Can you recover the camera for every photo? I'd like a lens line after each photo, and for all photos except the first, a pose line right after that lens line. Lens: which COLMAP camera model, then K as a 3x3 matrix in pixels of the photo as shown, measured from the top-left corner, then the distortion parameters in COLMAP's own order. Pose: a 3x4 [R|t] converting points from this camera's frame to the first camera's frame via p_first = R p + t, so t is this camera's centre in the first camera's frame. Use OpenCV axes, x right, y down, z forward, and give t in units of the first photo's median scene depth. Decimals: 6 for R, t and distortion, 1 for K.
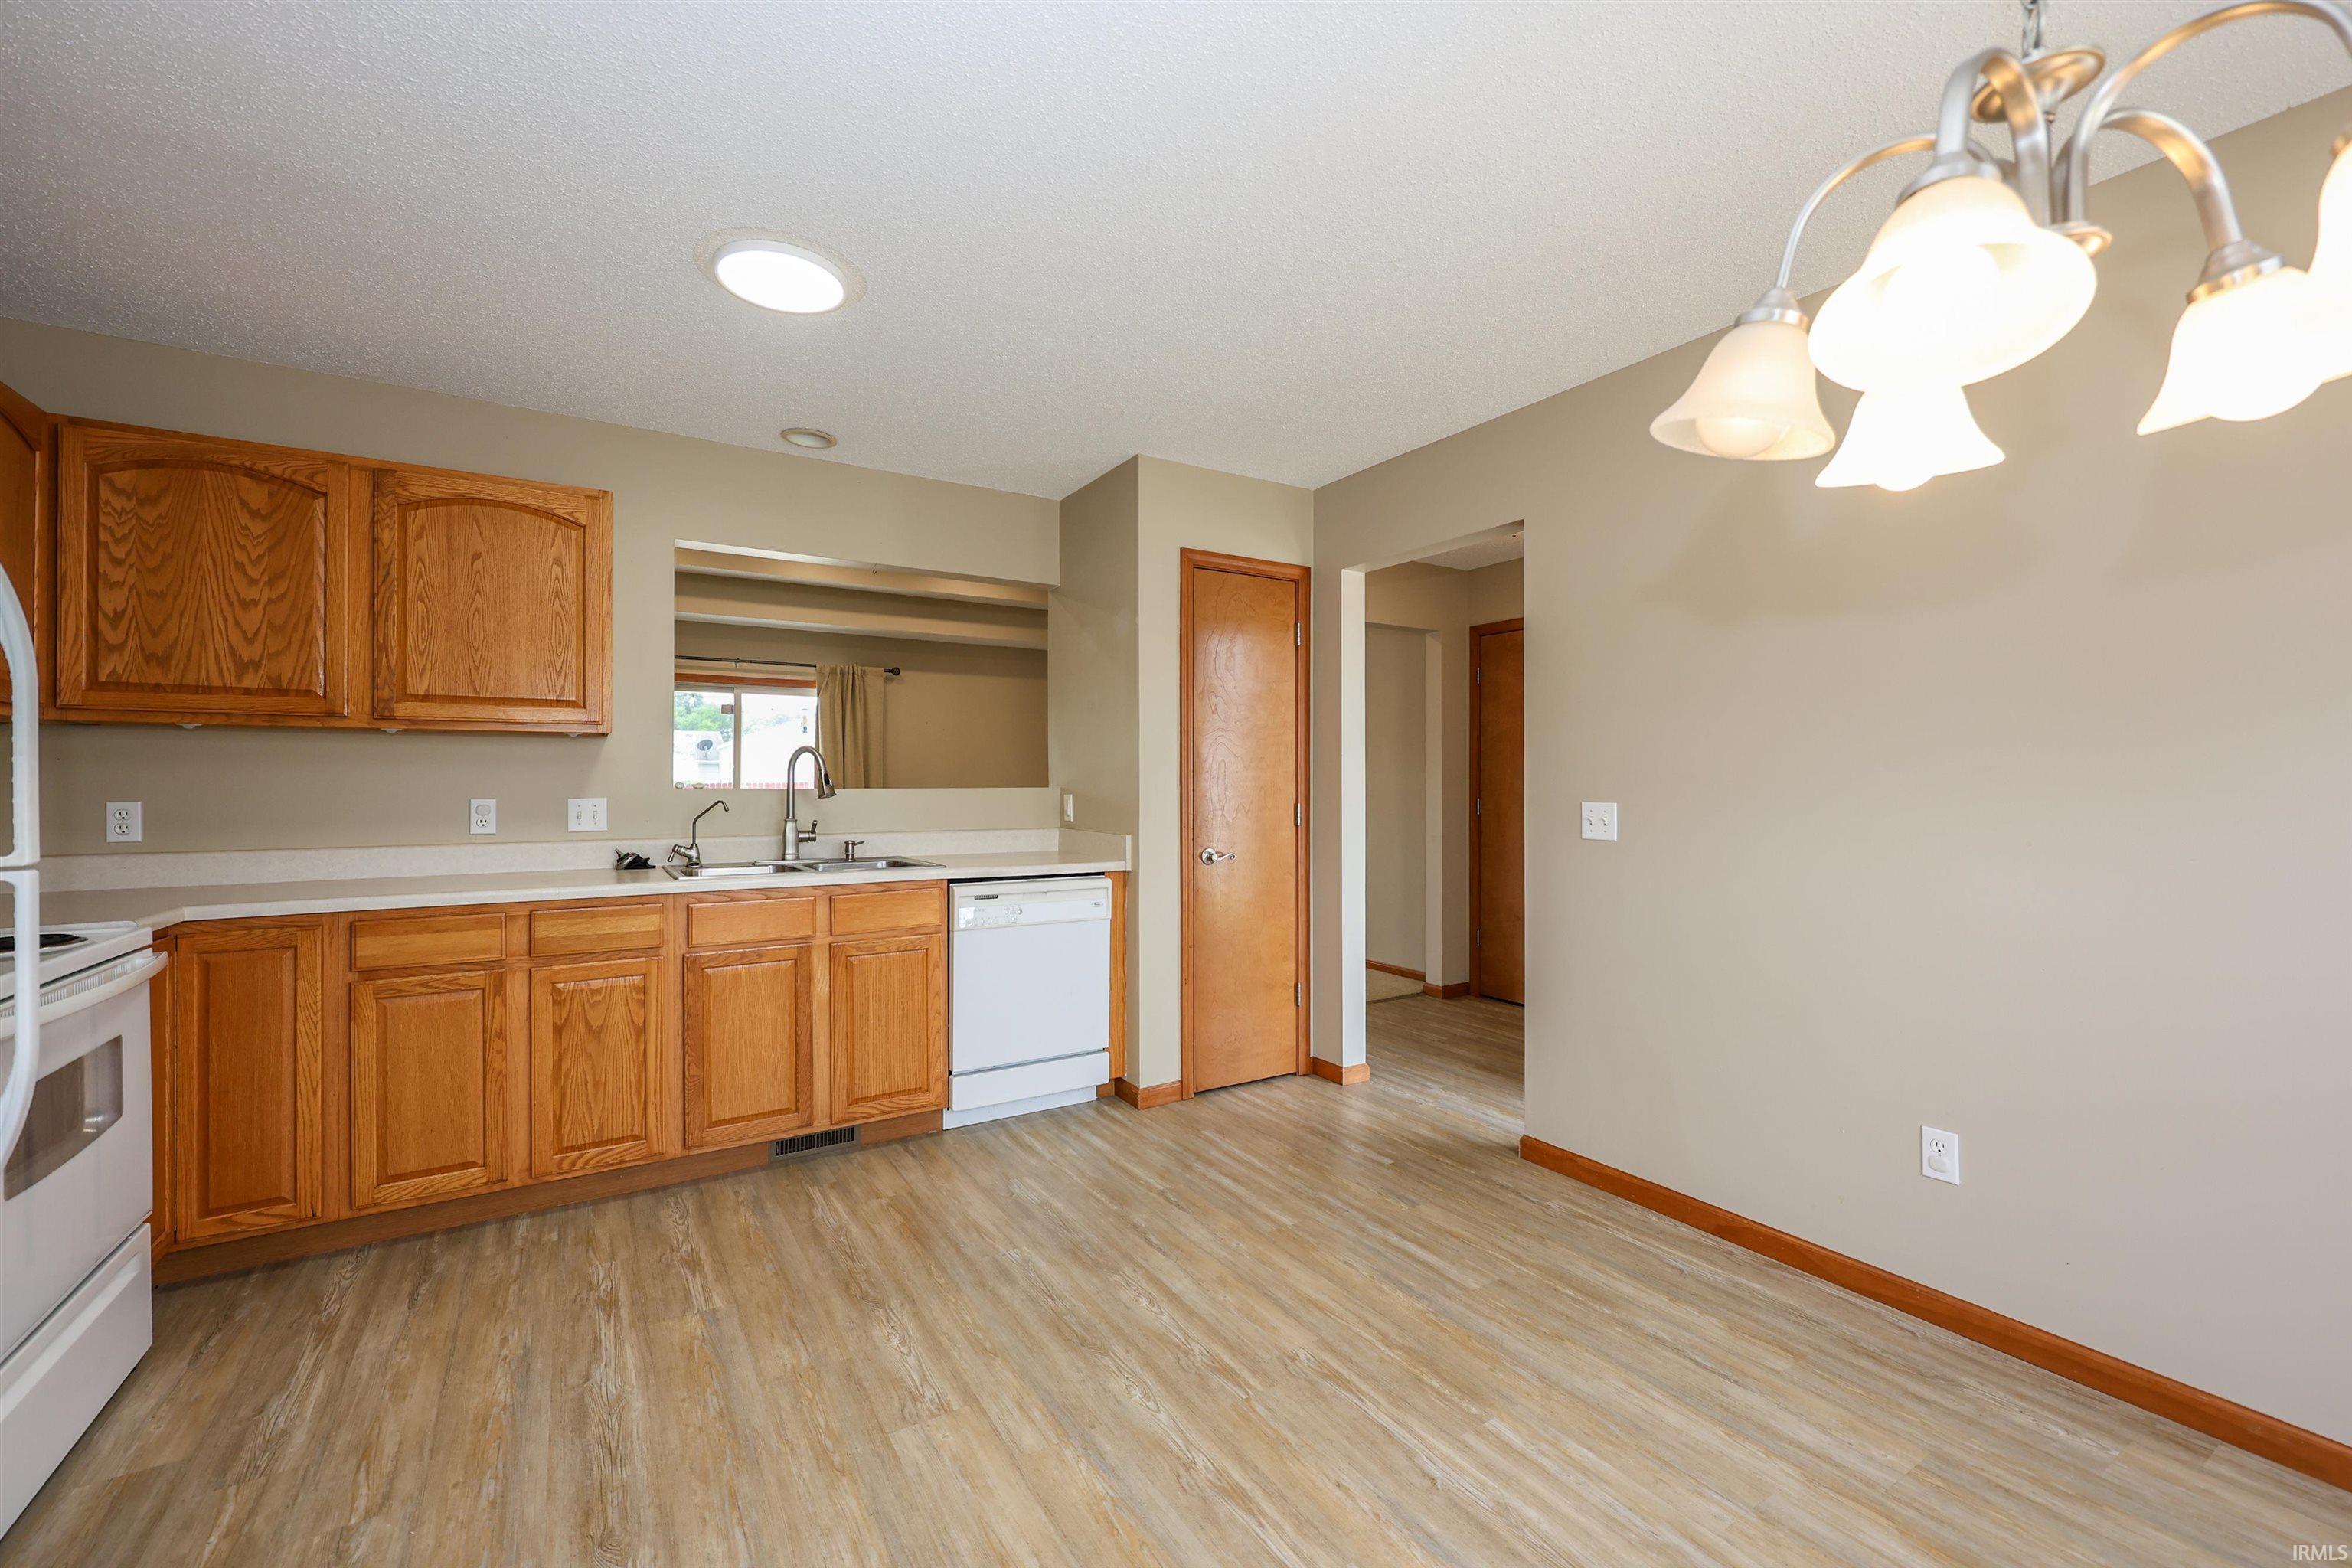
lens RADIAL K [[968.5, 0, 1176.0], [0, 968.5, 784.0], [0, 0, 1]] dist [0.002572, 0.000369]
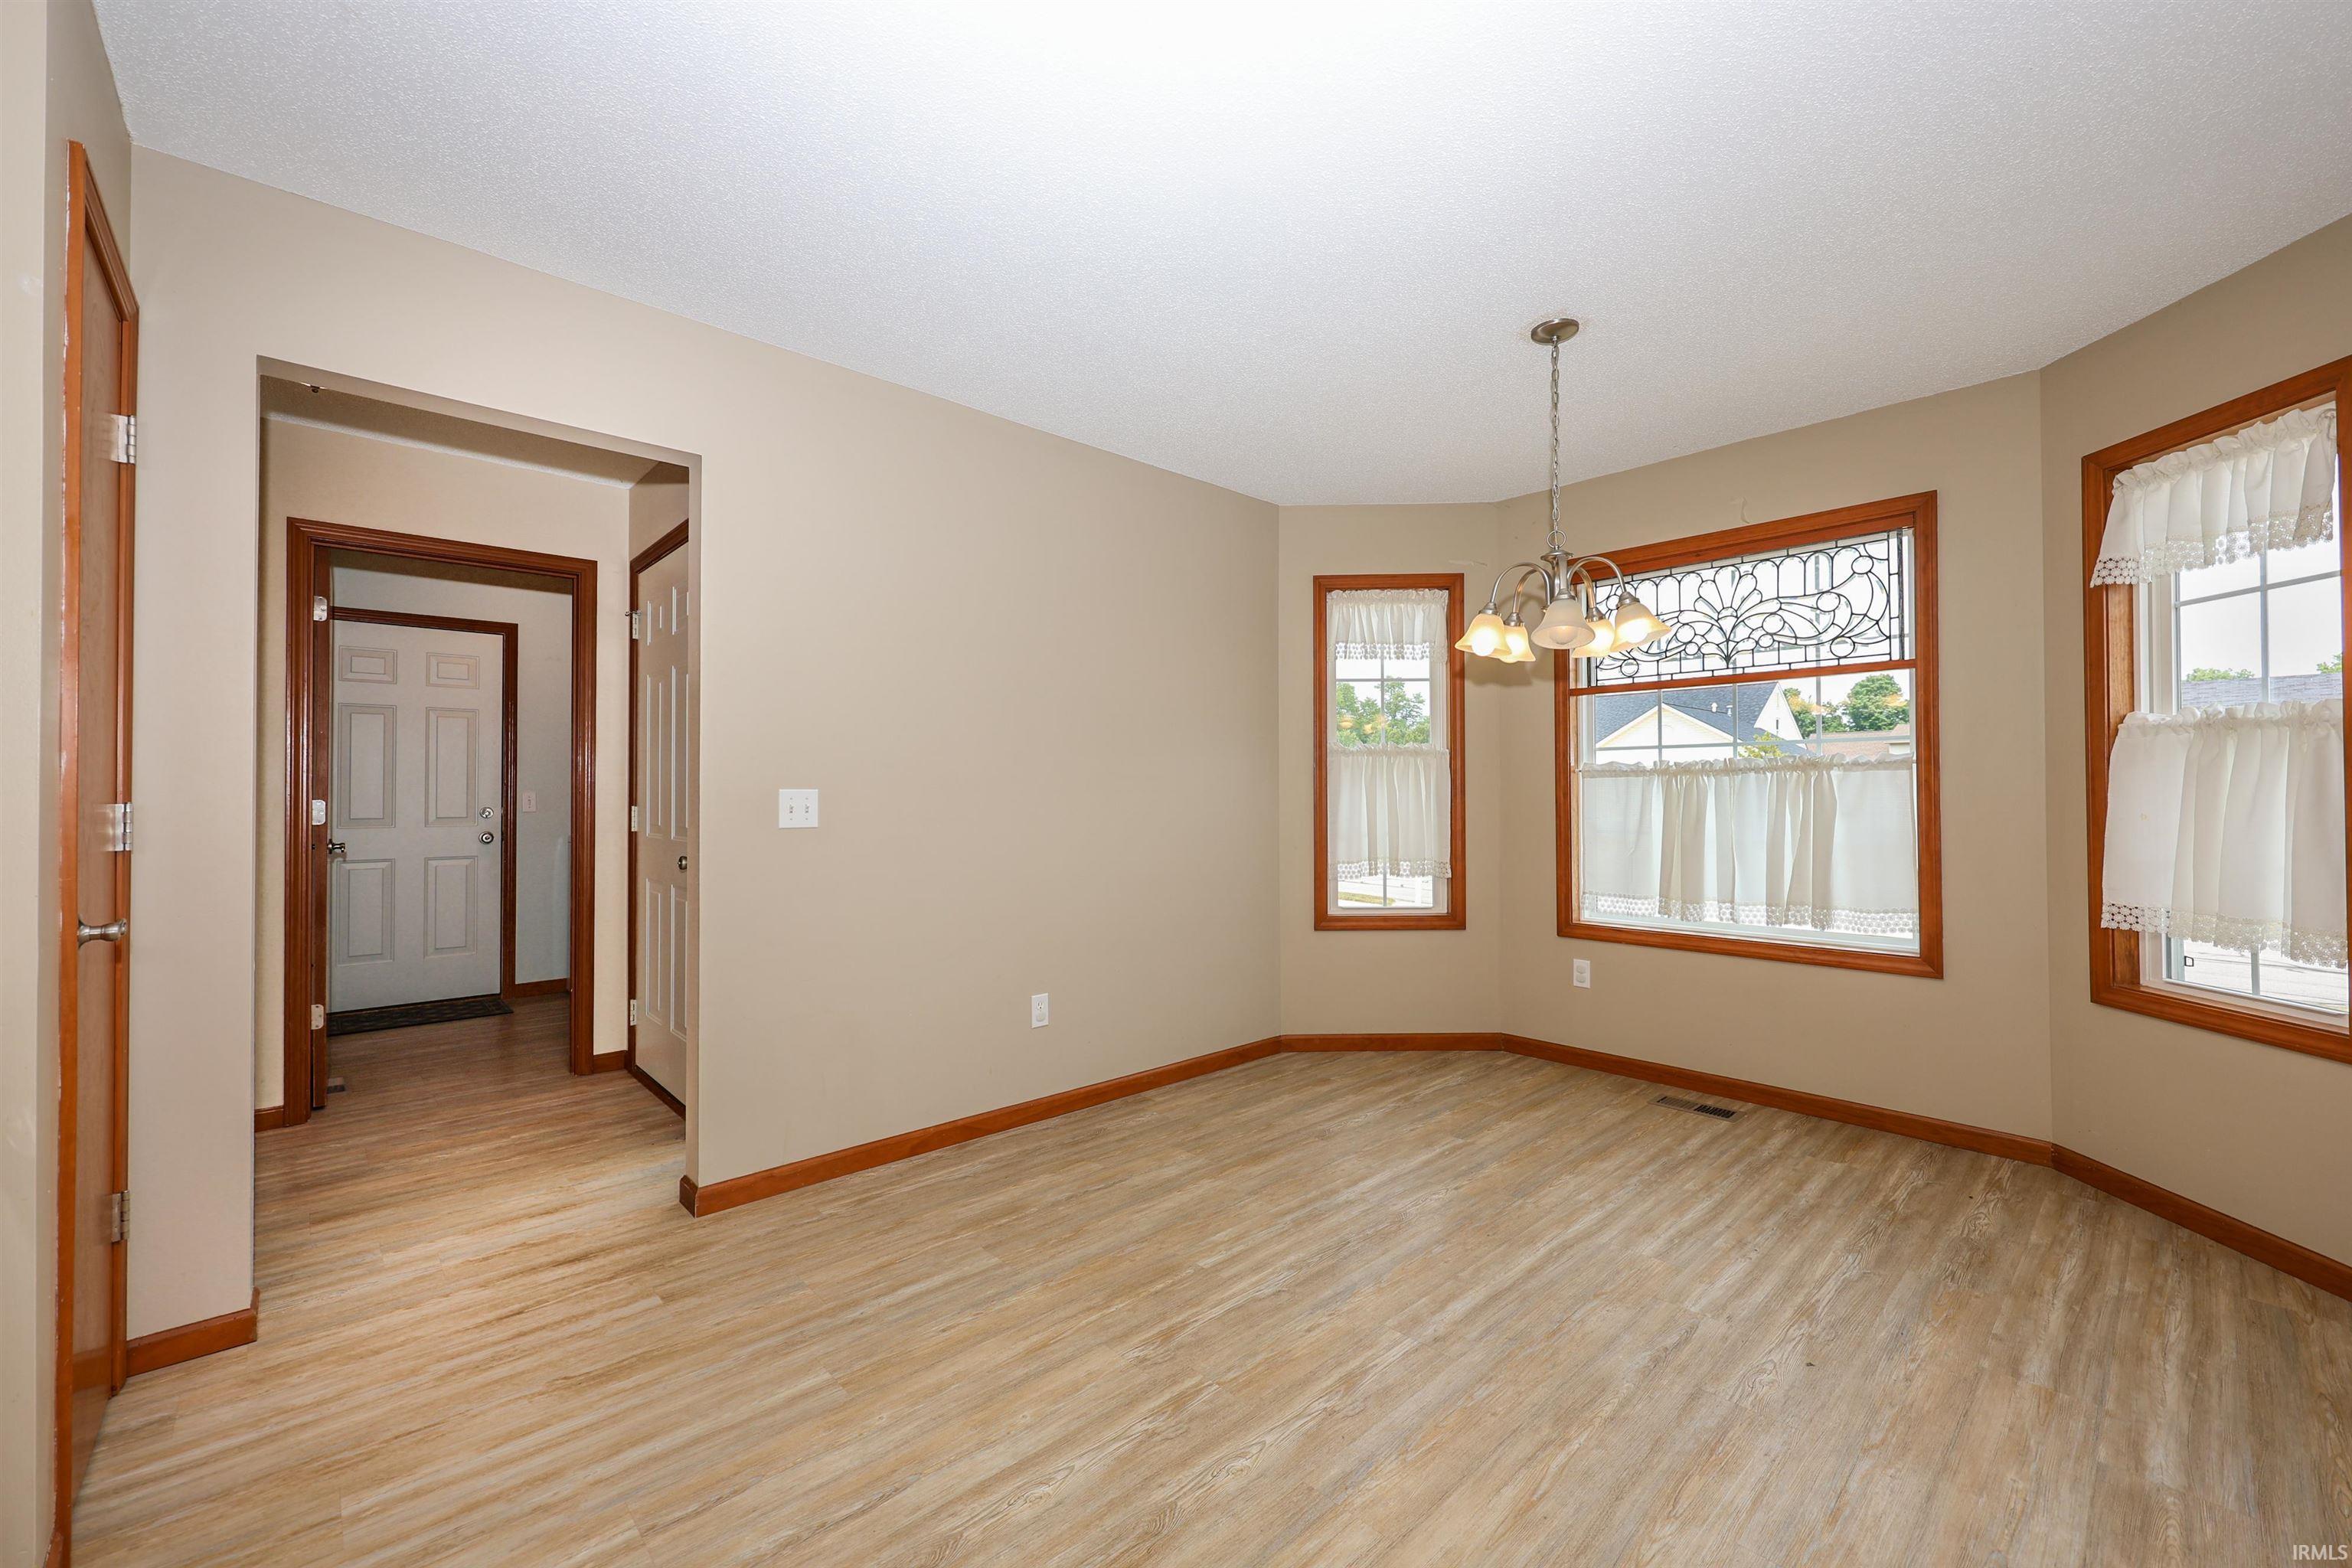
lens RADIAL K [[932.5, 0, 1184.4], [0, 932.5, 780.5], [0, 0, 1]] dist [0.000639, 0.000229]
pose [[-0.193956, 0.016224, 0.980876, -0.647668], [0.004409, 0.999868, -0.015667, 0.027220], [-0.981000, 0.001286, -0.194002, 0.918316]]
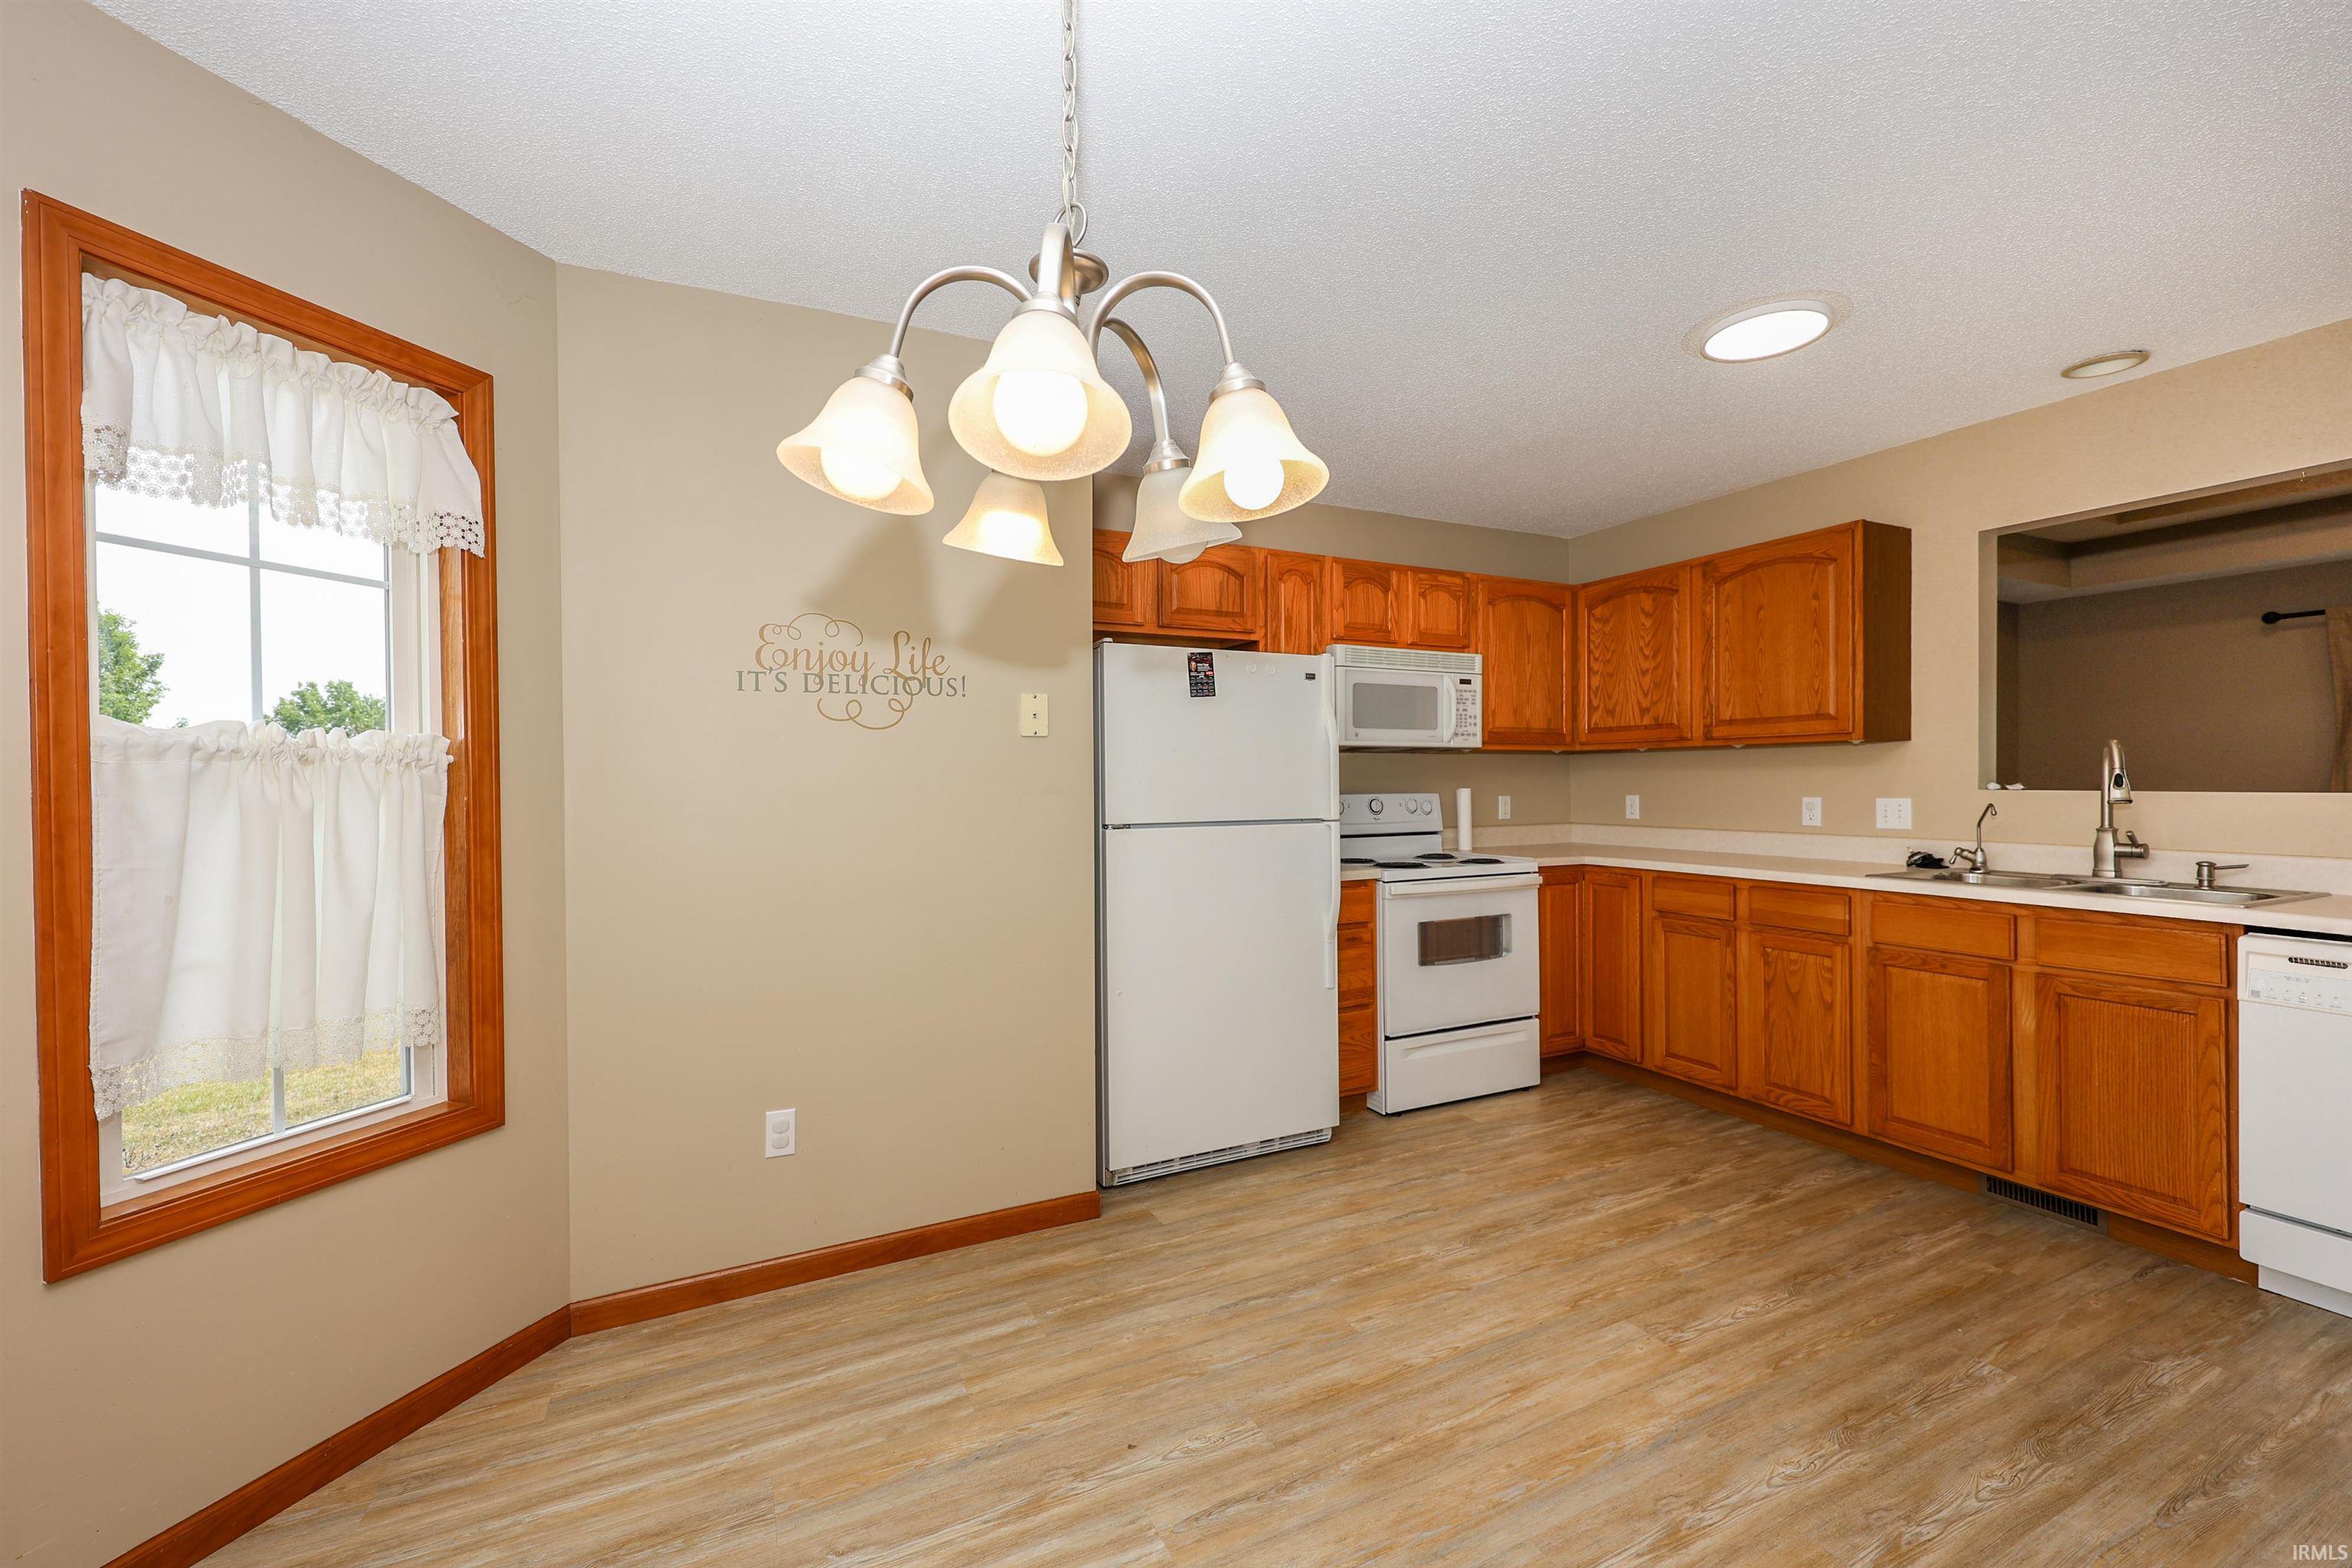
lens RADIAL K [[944.8, 0, 1170.0], [0, 944.8, 786.9], [0, 0, 1]] dist [0.002885, 0.000504]
pose [[-0.107012, 0.009196, -0.994215, 0.682949], [0.008233, 0.999931, 0.008362, -0.017320], [0.994224, -0.007291, -0.107081, 0.397434]]
